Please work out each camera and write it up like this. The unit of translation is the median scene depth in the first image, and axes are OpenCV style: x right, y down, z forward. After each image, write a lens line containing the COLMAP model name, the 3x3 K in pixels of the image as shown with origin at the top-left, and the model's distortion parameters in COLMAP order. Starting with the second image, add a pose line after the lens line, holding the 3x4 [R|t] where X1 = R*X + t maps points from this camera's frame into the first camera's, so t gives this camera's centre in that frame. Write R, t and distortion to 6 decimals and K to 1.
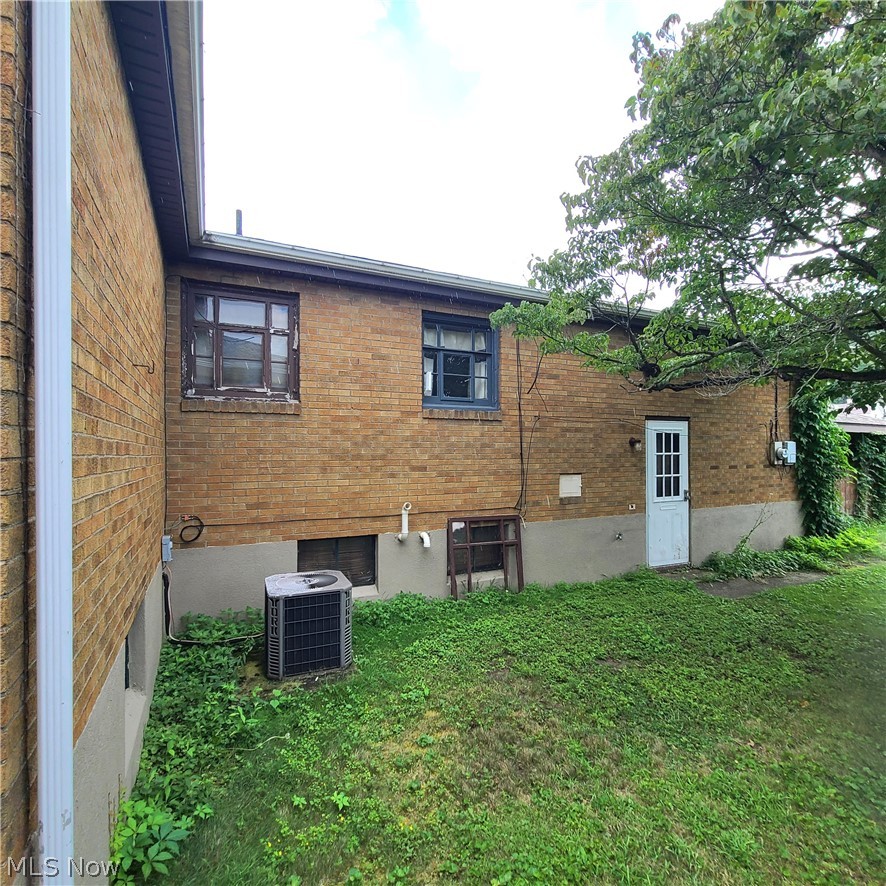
lens RADIAL K [[487.6, 0, 443.0], [0, 487.6, 443.0], [0, 0, 1]] dist [0.001522, 0.000243]
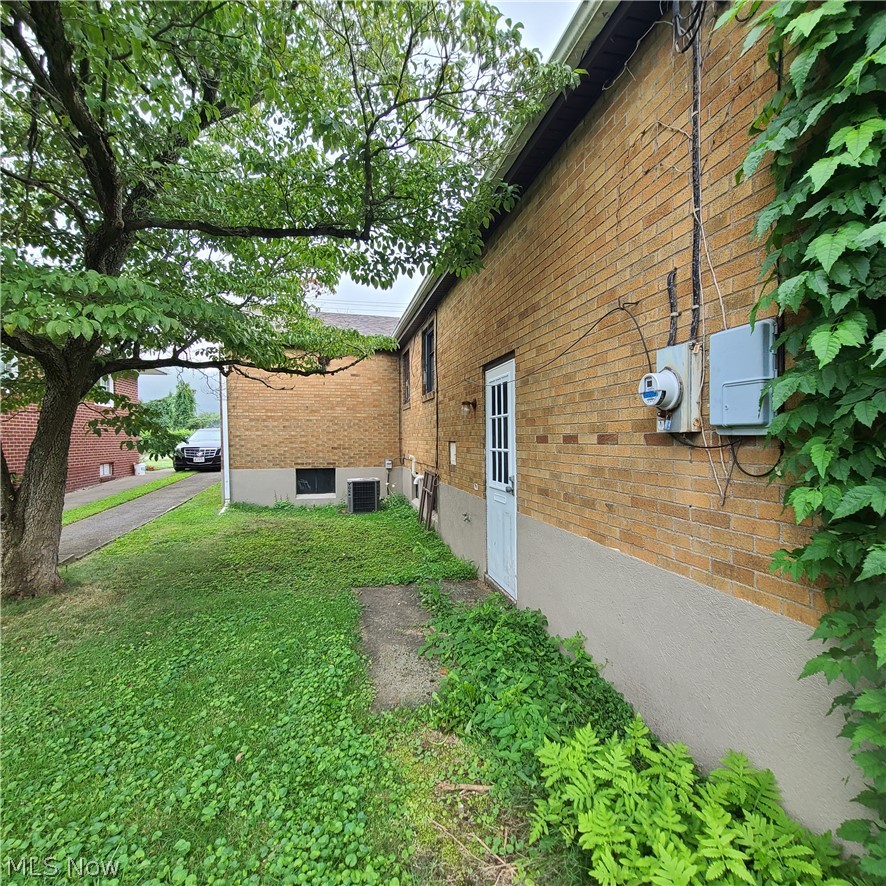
lens RADIAL K [[487.6, 0, 443.0], [0, 487.6, 443.0], [0, 0, 1]] dist [0.001522, 0.000243]
pose [[-0.215667, 0.006829, -0.976443, 1.093122], [0.007889, 0.999955, 0.005250, 0.053061], [0.976435, -0.006571, -0.215711, 1.054932]]
